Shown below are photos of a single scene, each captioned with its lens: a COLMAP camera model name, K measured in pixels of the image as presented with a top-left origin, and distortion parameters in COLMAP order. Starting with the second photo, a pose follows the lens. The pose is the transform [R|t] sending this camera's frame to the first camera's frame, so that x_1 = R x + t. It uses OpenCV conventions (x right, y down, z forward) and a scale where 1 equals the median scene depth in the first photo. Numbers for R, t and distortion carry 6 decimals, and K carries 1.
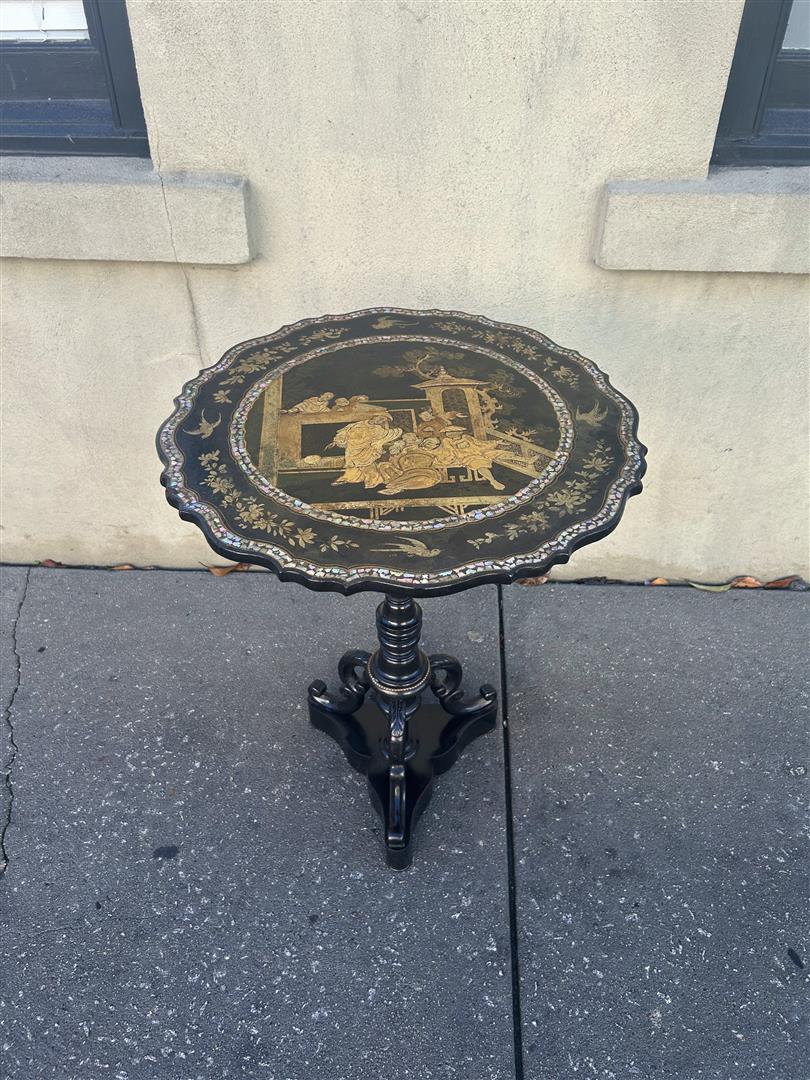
lens RADIAL K [[796.3, 0, 398.0], [0, 796.3, 559.1], [0, 0, 1]] dist [0.011444, -0.024908]
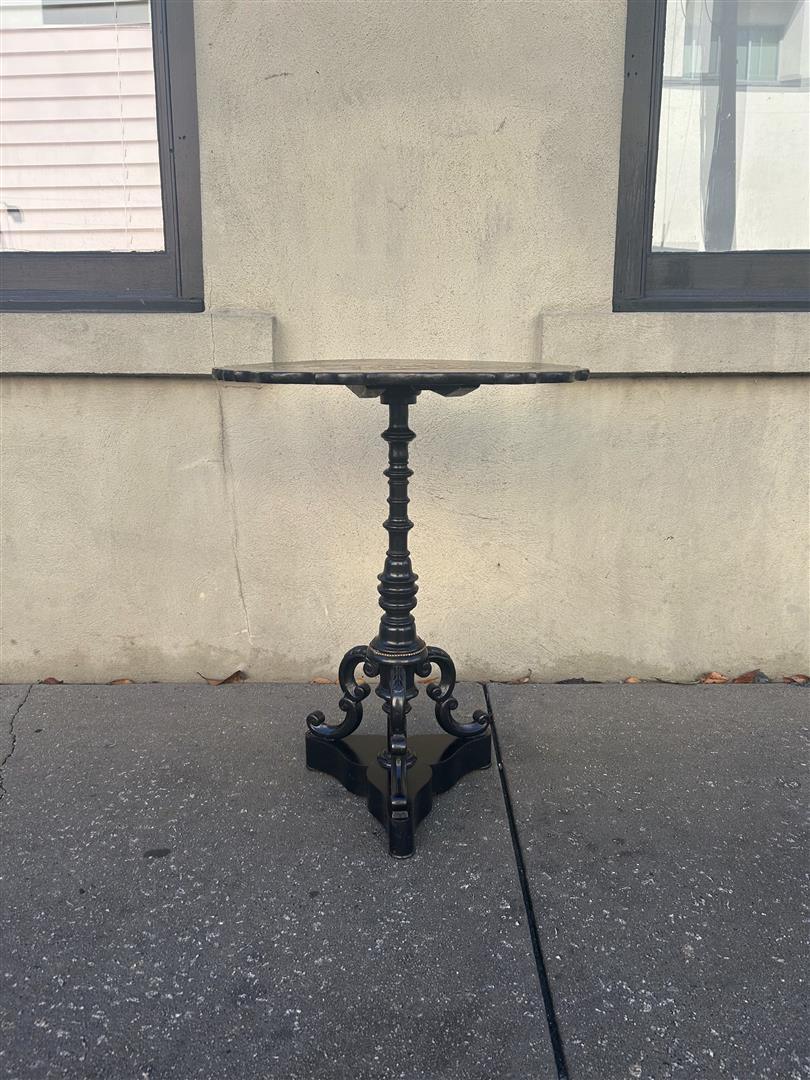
lens RADIAL K [[796.3, 0, 394.1], [0, 796.3, 560.2], [0, 0, 1]] dist [0.011444, -0.024908]
pose [[0.999265, -0.008068, 0.037462, -0.040060], [0.024198, 0.890884, -0.453586, 0.483809], [-0.029715, 0.454159, 0.890425, -0.015739]]
